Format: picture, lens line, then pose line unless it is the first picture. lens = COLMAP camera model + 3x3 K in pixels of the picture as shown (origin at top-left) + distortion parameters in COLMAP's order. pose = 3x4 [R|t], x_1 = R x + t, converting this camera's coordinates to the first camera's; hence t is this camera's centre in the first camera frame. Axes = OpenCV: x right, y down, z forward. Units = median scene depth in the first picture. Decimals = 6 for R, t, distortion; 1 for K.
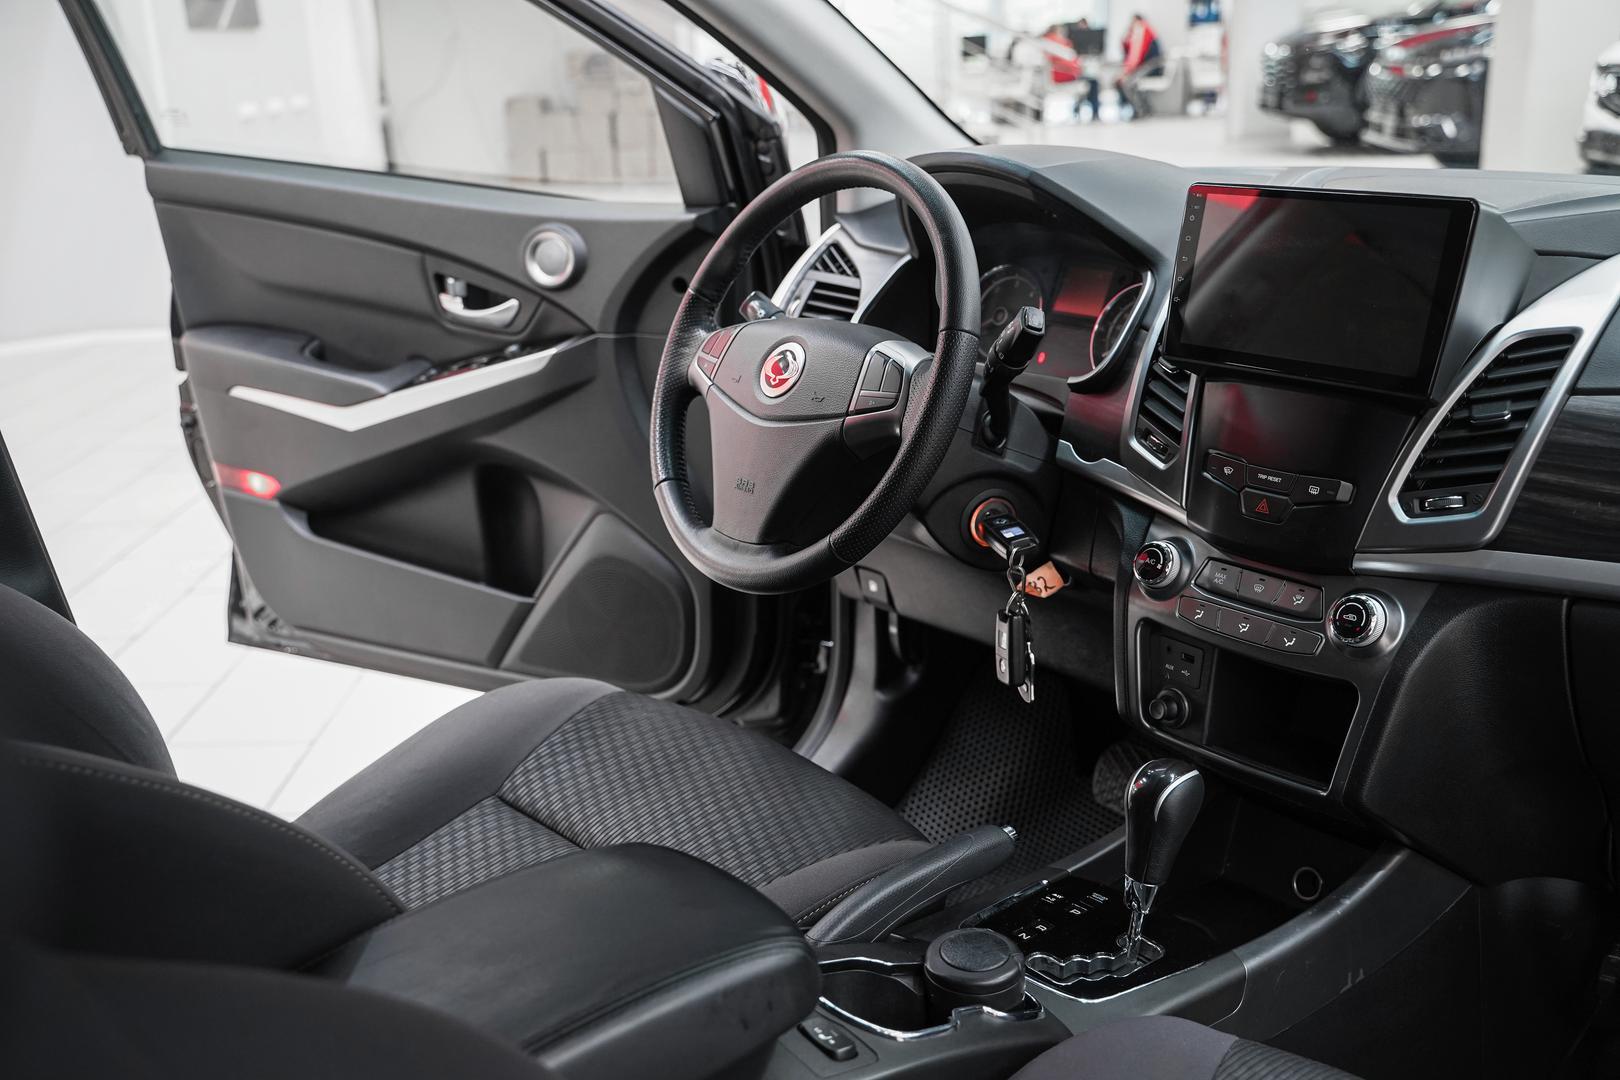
lens RADIAL K [[1594.5, 0, 808.6], [0, 1594.5, 537.9], [0, 0, 1]] dist [-0.000268, 0.000000]
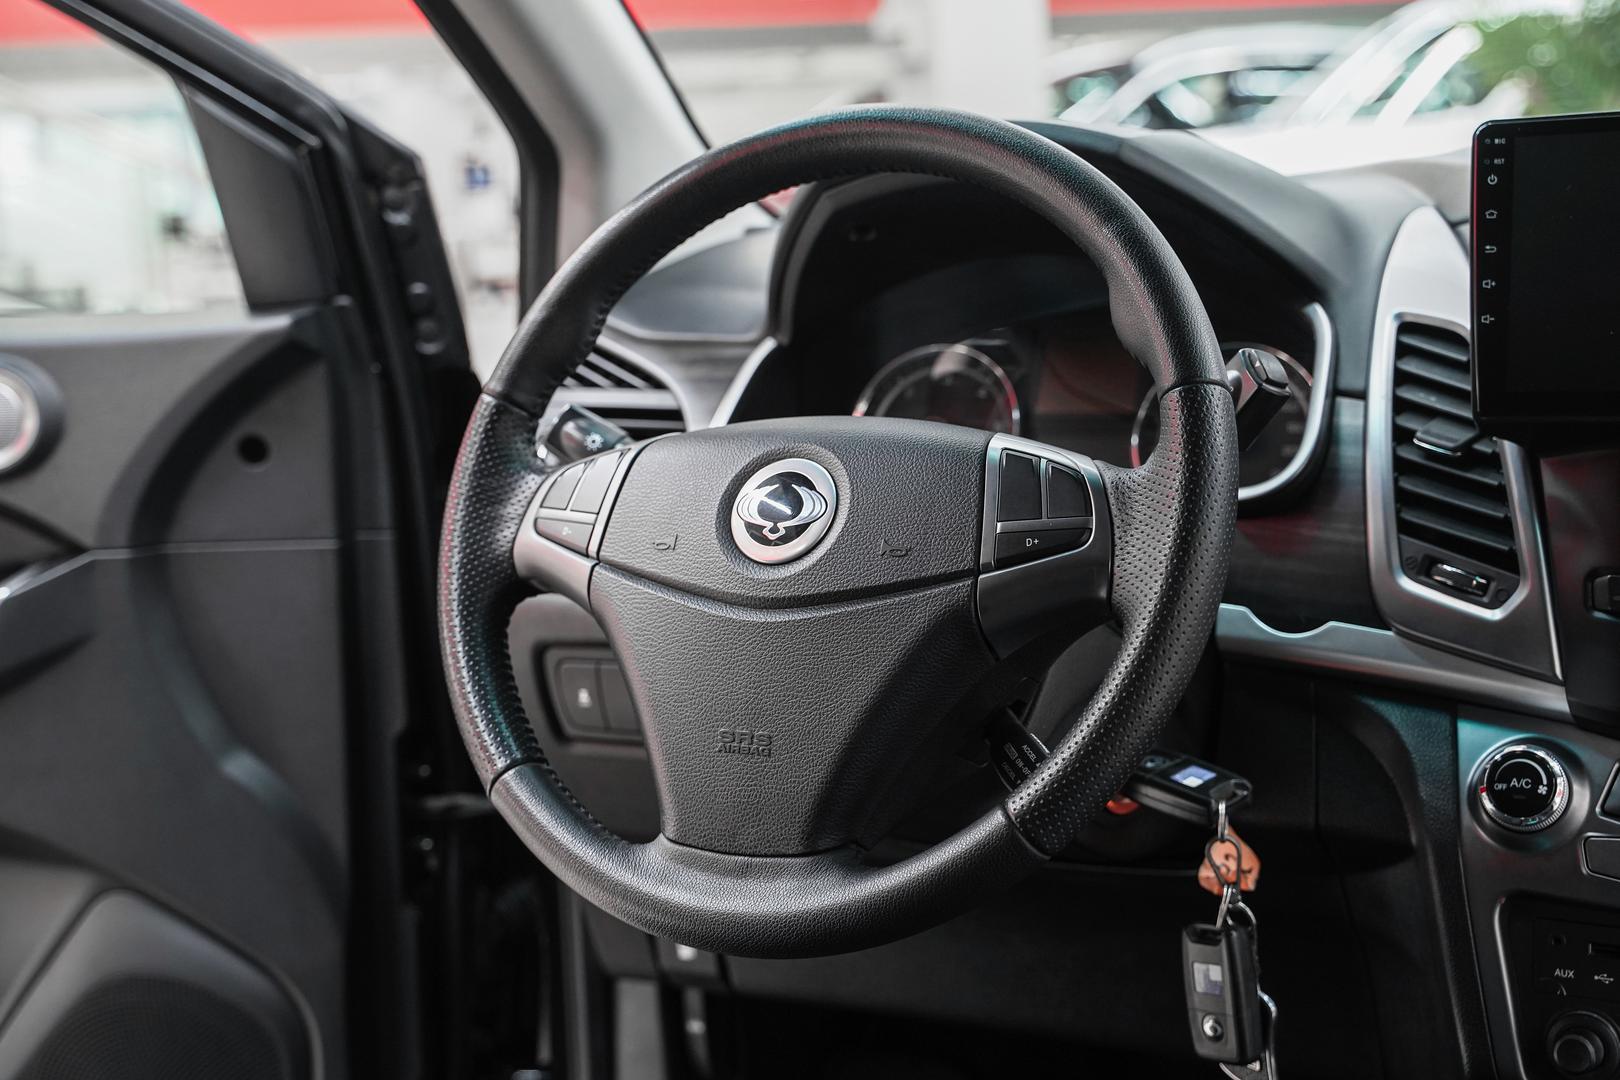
lens RADIAL K [[2223.3, 0, 790.0], [0, 2223.3, 497.6], [0, 0, 1]] dist [0.010159, 0.000000]
pose [[0.923935, -0.073193, 0.375483, -0.277551], [0.140166, 0.978039, -0.154249, 0.001316], [-0.355947, 0.195146, 0.913904, 0.338072]]
